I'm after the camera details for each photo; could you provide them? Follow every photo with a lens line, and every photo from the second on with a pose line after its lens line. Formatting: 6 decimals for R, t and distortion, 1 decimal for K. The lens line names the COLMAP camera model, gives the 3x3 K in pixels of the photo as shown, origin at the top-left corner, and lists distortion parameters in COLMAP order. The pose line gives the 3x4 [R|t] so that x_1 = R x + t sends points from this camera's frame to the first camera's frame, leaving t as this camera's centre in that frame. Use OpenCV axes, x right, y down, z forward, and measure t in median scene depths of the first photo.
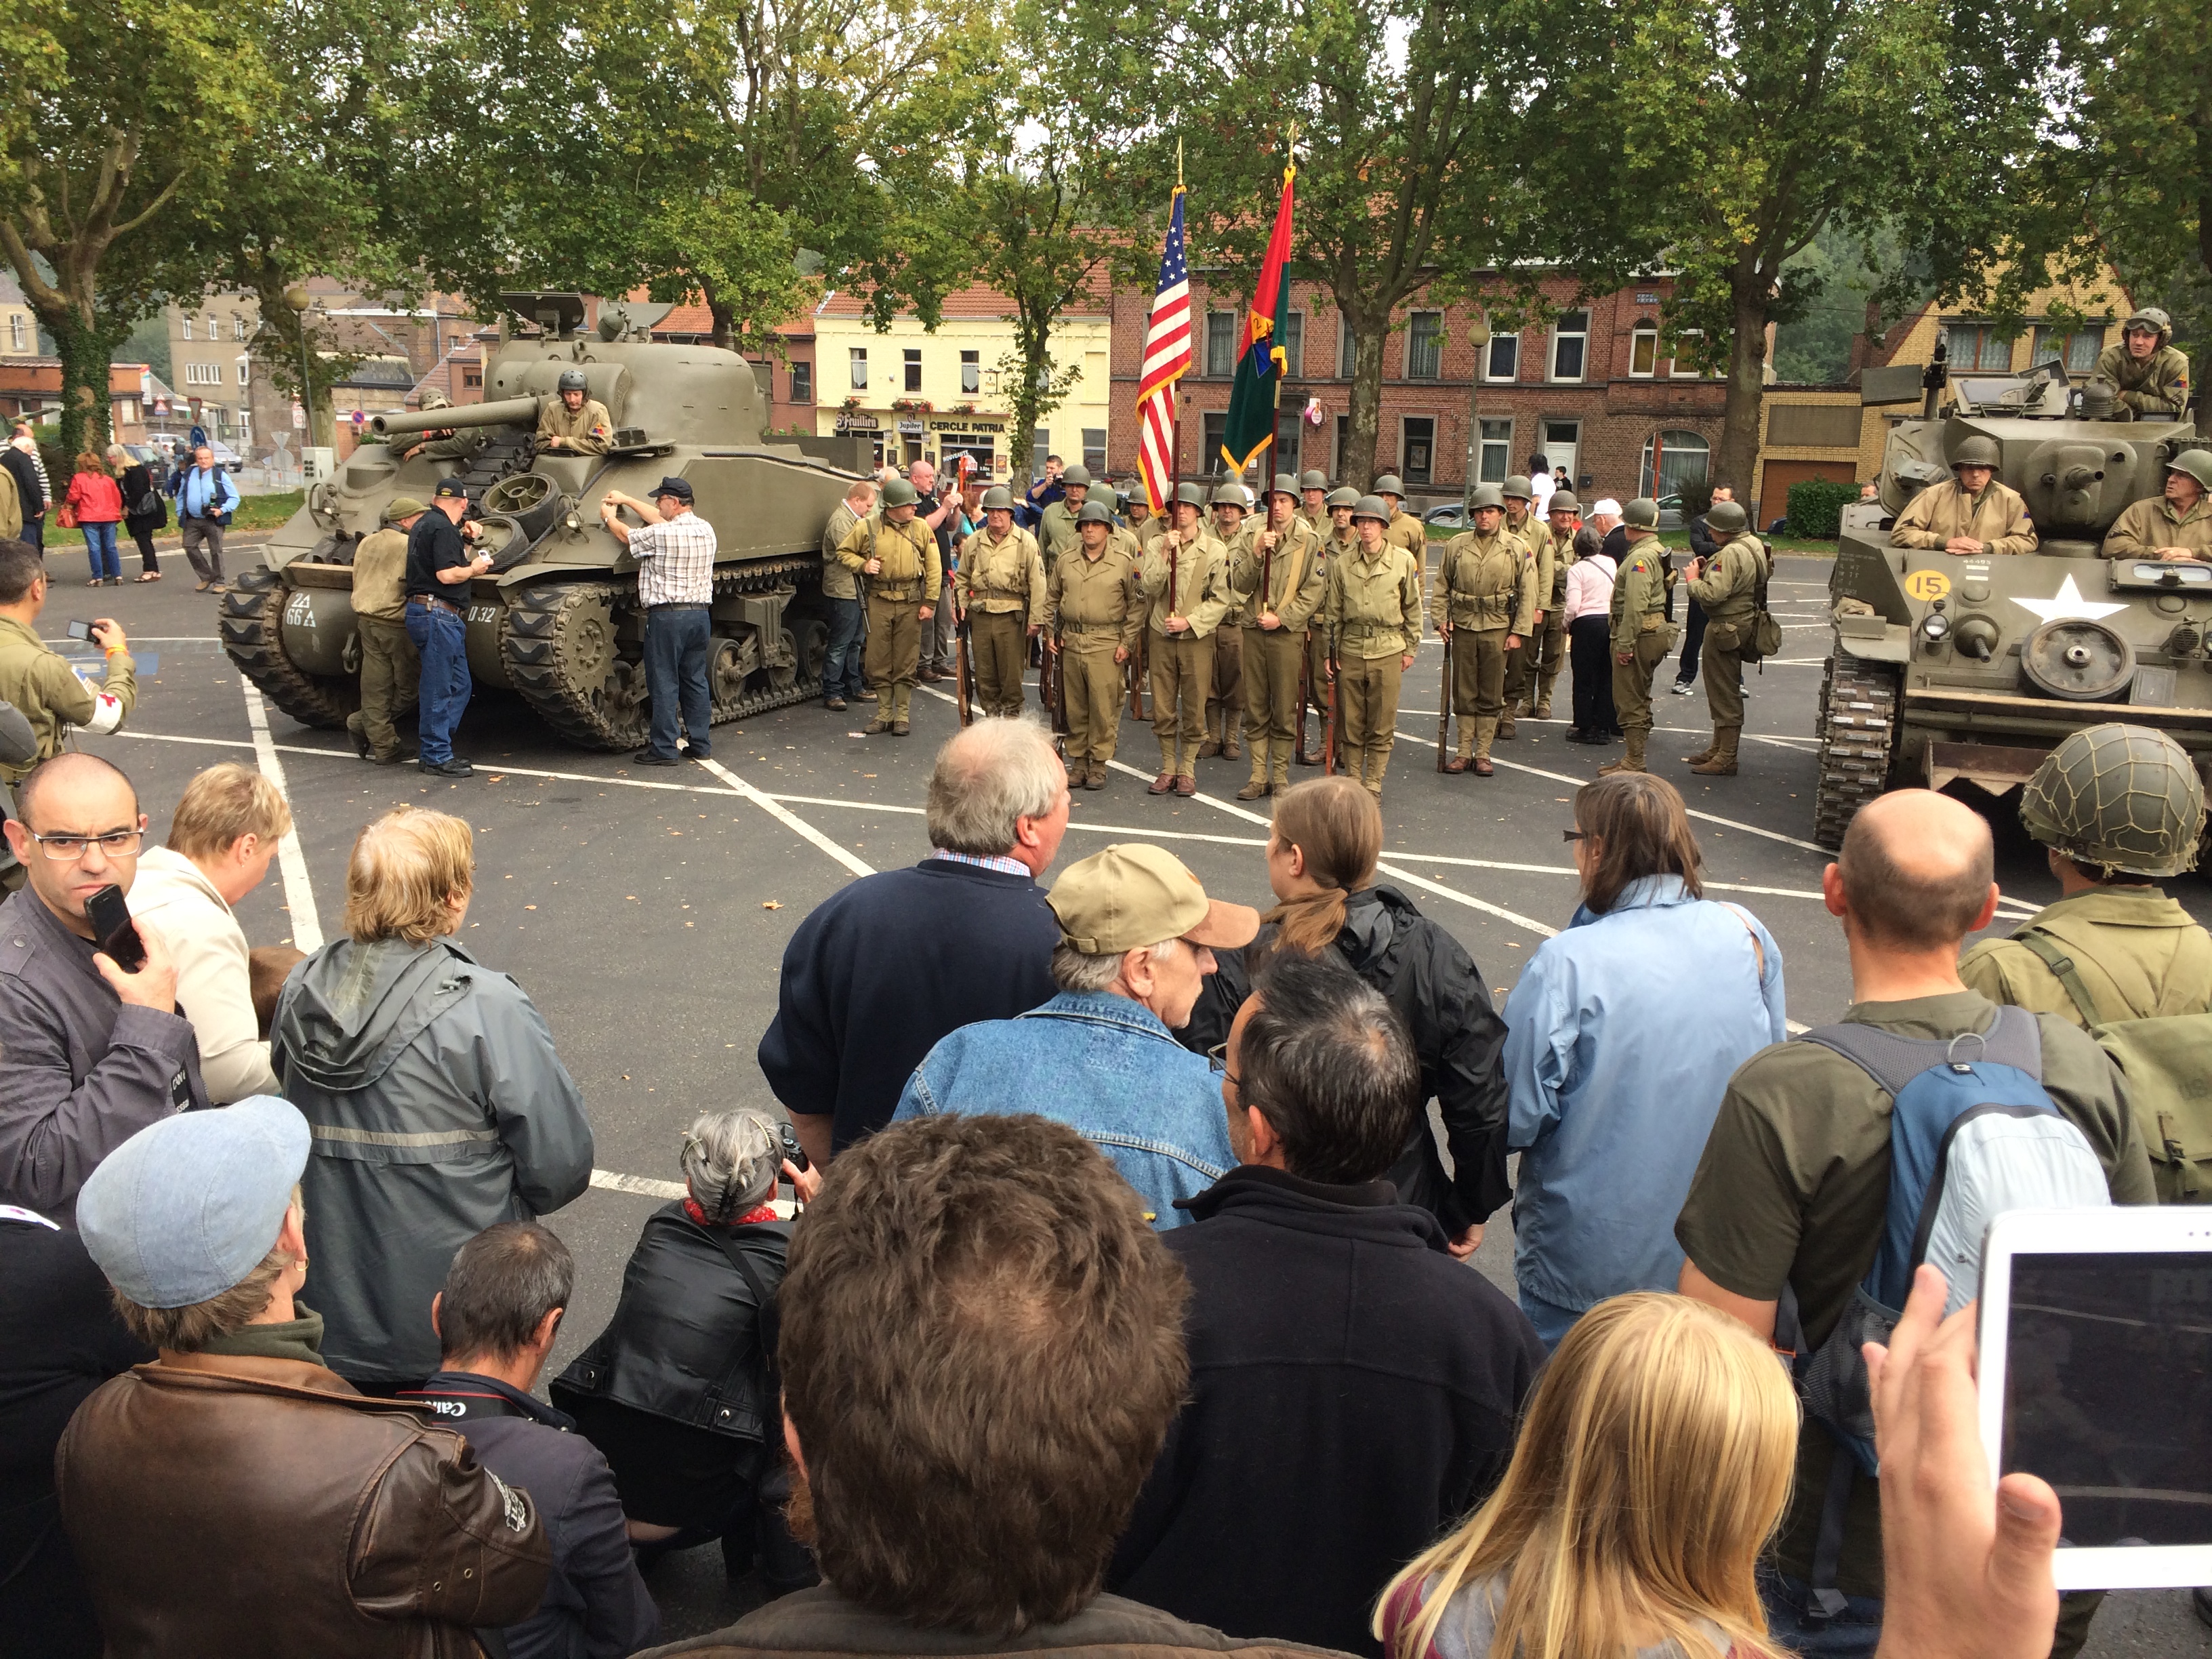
lens RADIAL K [[1855.8, 0, 1112.0], [0, 1855.8, 871.3], [0, 0, 1]] dist [0.070843, -0.085838]
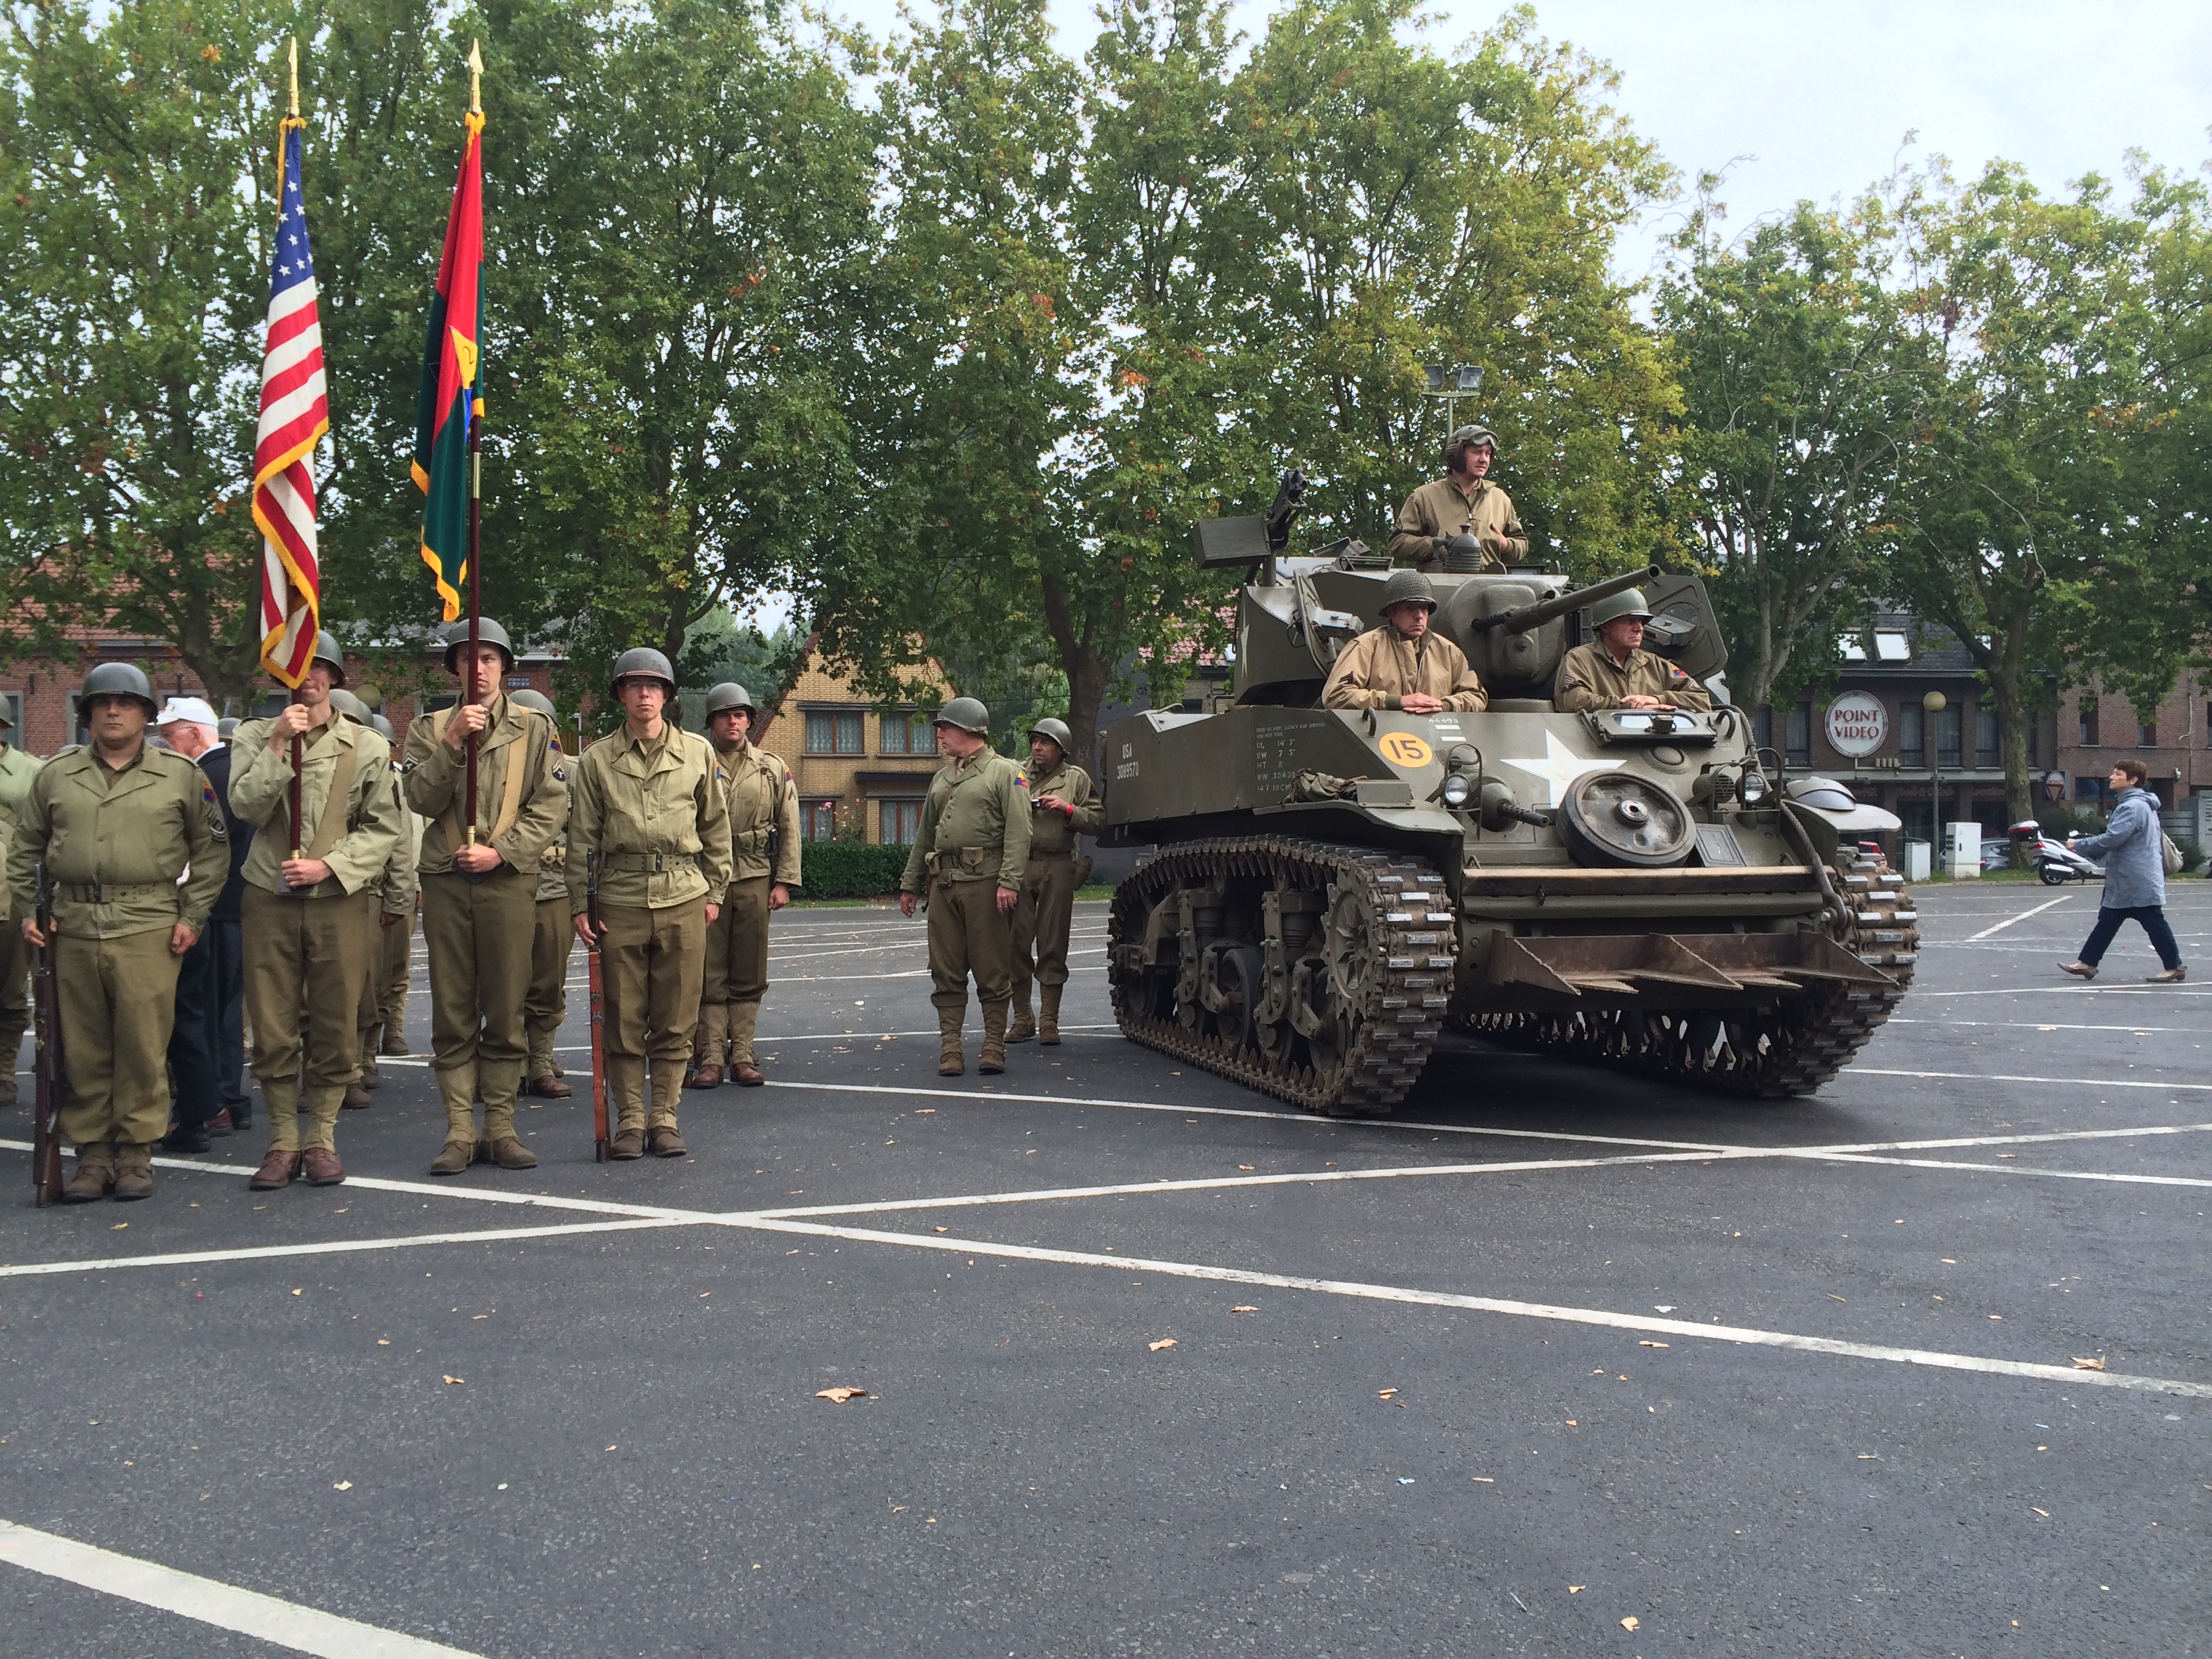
lens RADIAL K [[1879.4, 0, 1094.9], [0, 1879.4, 835.7], [0, 0, 1]] dist [0.084573, -0.126780]
pose [[0.828812, -0.036061, 0.558364, -0.079141], [0.166916, 0.968418, -0.185219, 0.001031], [-0.534050, 0.246712, 0.808656, 0.383766]]
